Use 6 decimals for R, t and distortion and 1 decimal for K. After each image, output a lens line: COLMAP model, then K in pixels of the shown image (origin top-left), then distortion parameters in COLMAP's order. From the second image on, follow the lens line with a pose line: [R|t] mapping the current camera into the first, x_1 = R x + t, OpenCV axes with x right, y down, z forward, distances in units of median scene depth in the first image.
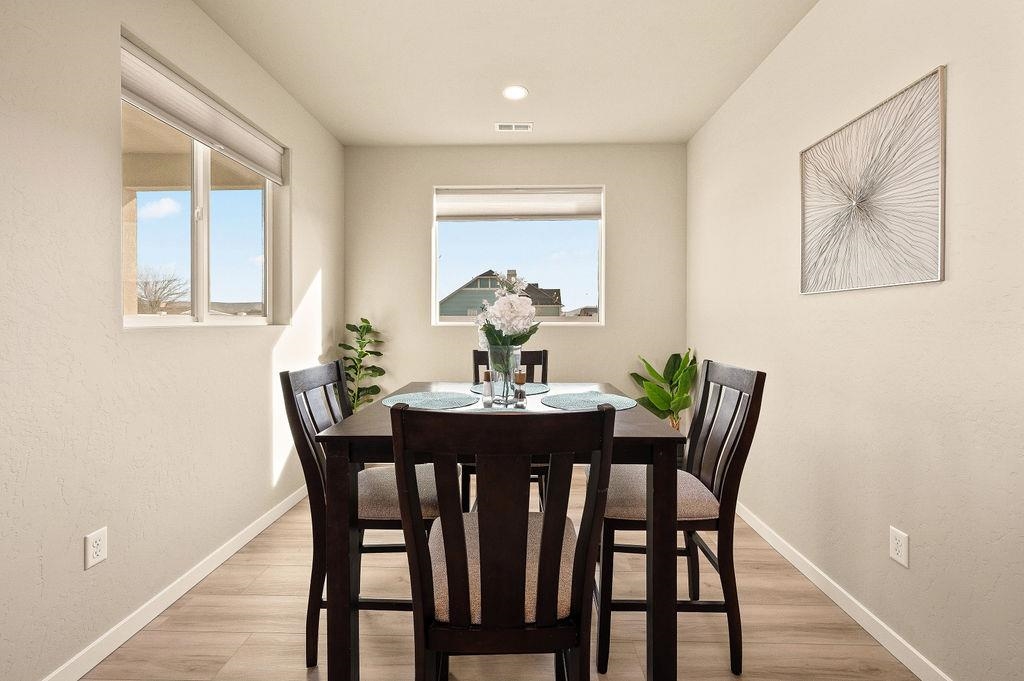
lens RADIAL K [[425.2, 0, 508.2], [0, 425.2, 333.0], [0, 0, 1]] dist [-0.000812, 0.000133]
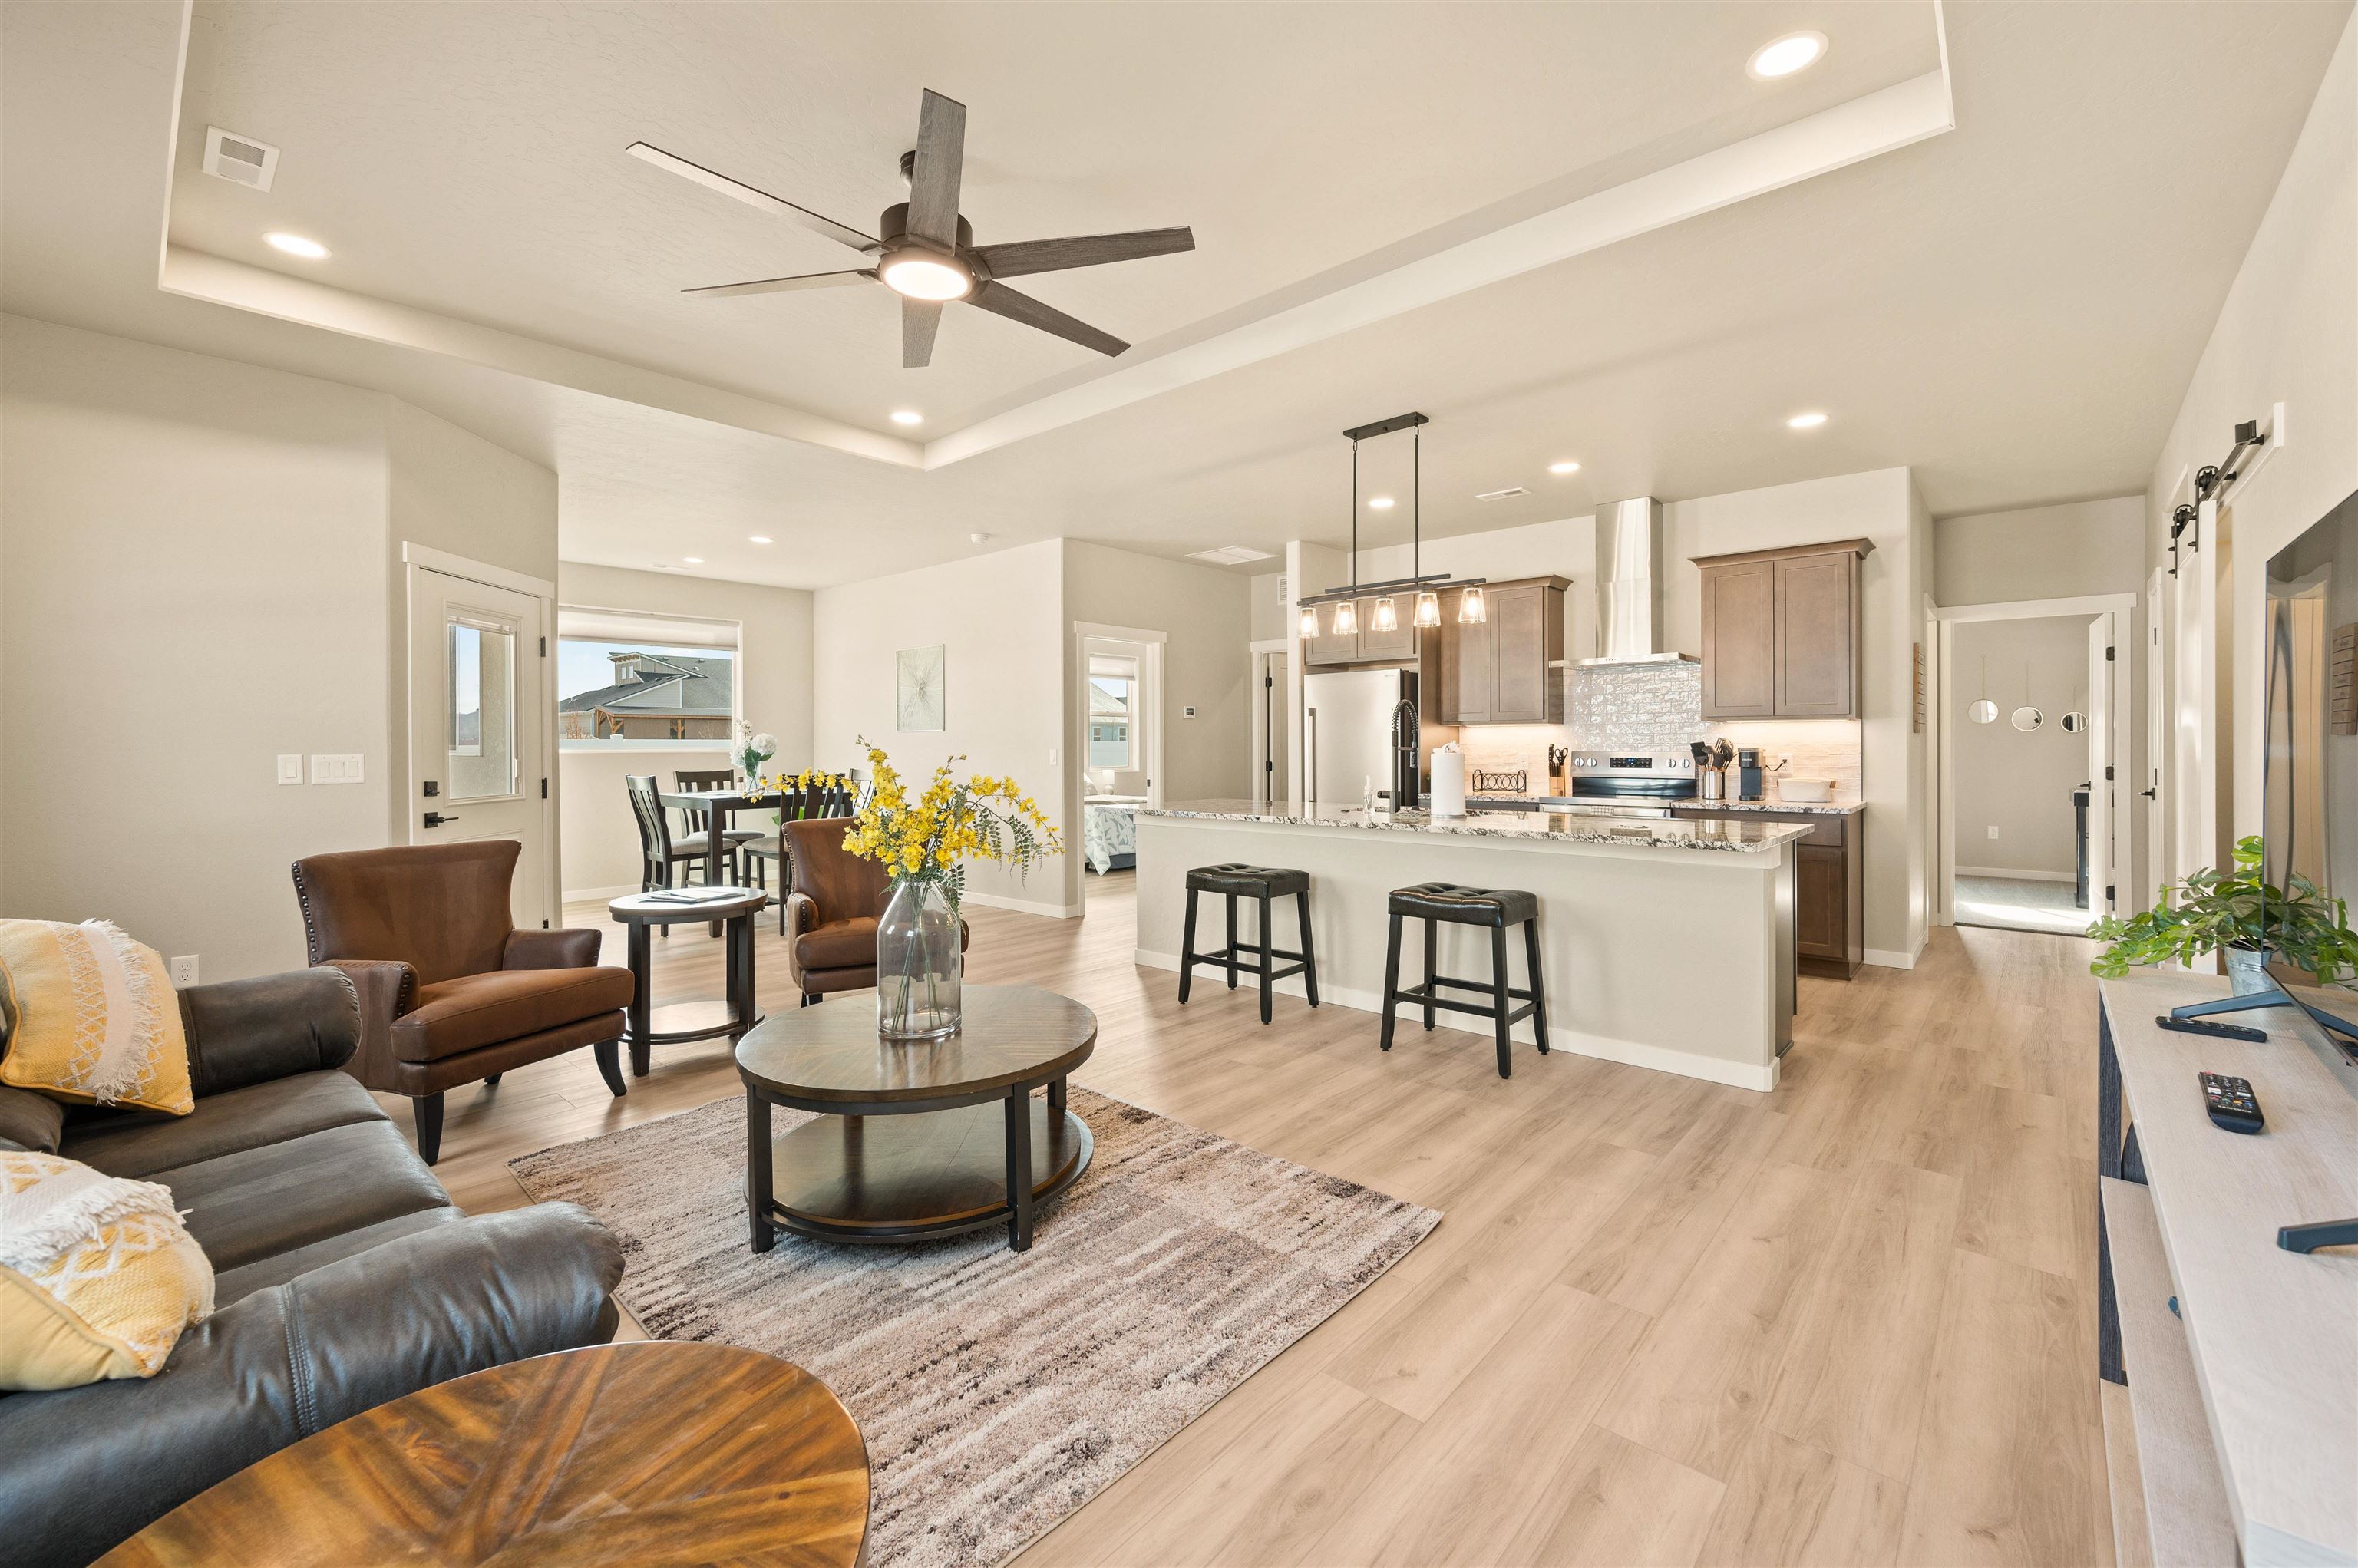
lens RADIAL K [[979.2, 0, 1176.7], [0, 979.2, 767.9], [0, 0, 1]] dist [-0.000812, 0.000133]
pose [[0.636809, -0.009821, 0.770959, -1.037617], [0.008122, 0.999949, 0.006029, 0.021707], [-0.770979, 0.002422, 0.636856, -1.509176]]
